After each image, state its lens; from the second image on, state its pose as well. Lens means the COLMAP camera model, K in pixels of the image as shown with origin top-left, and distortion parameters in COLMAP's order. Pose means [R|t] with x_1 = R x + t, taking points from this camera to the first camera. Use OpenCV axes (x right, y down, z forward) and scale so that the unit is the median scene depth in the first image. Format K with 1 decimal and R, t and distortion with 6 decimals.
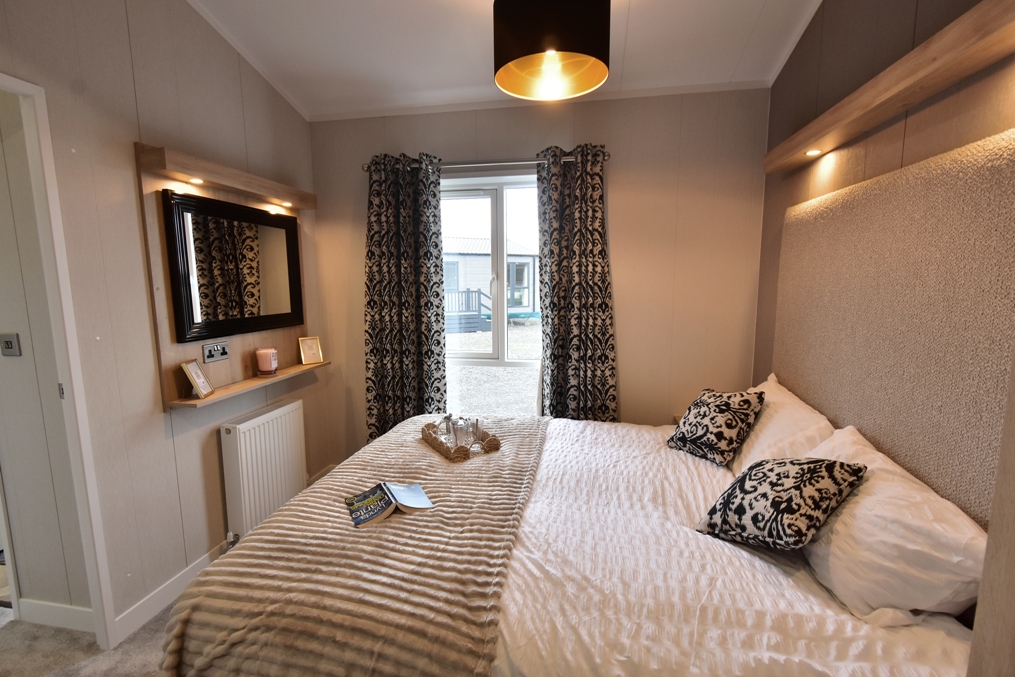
lens RADIAL K [[444.8, 0, 508.6], [0, 444.8, 336.9], [0, 0, 1]] dist [0.000424, -0.002922]
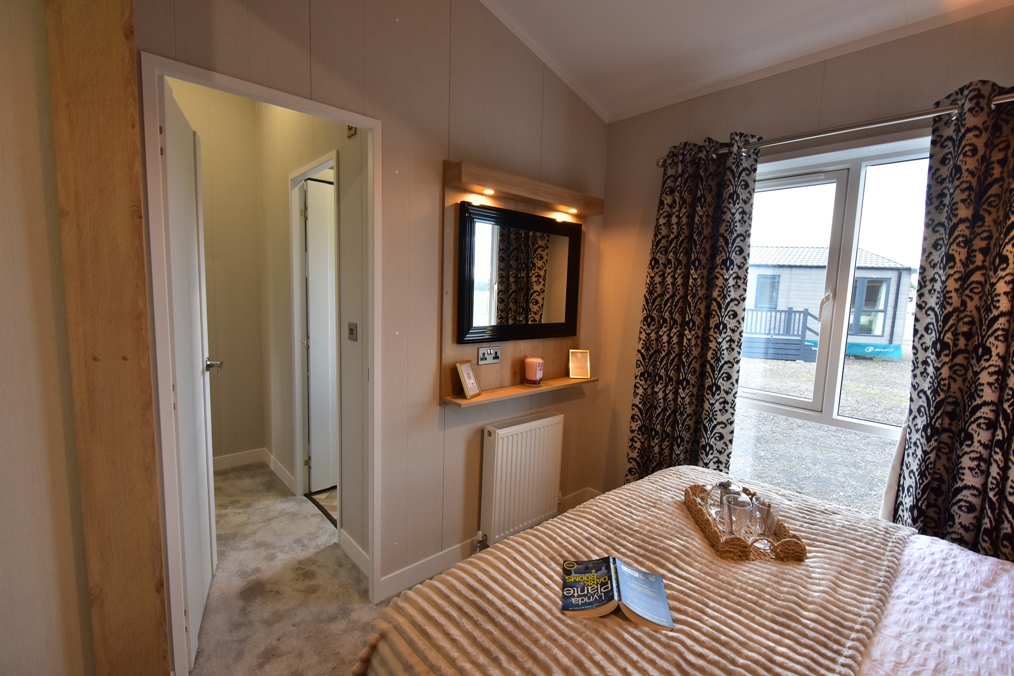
lens RADIAL K [[444.4, 0, 505.1], [0, 444.4, 337.4], [0, 0, 1]] dist [0.000424, -0.002922]
pose [[0.787318, 0.100836, -0.608245, -0.001566], [-0.116426, 0.993102, 0.013935, -0.022460], [0.605455, 0.059844, 0.793627, 0.164629]]
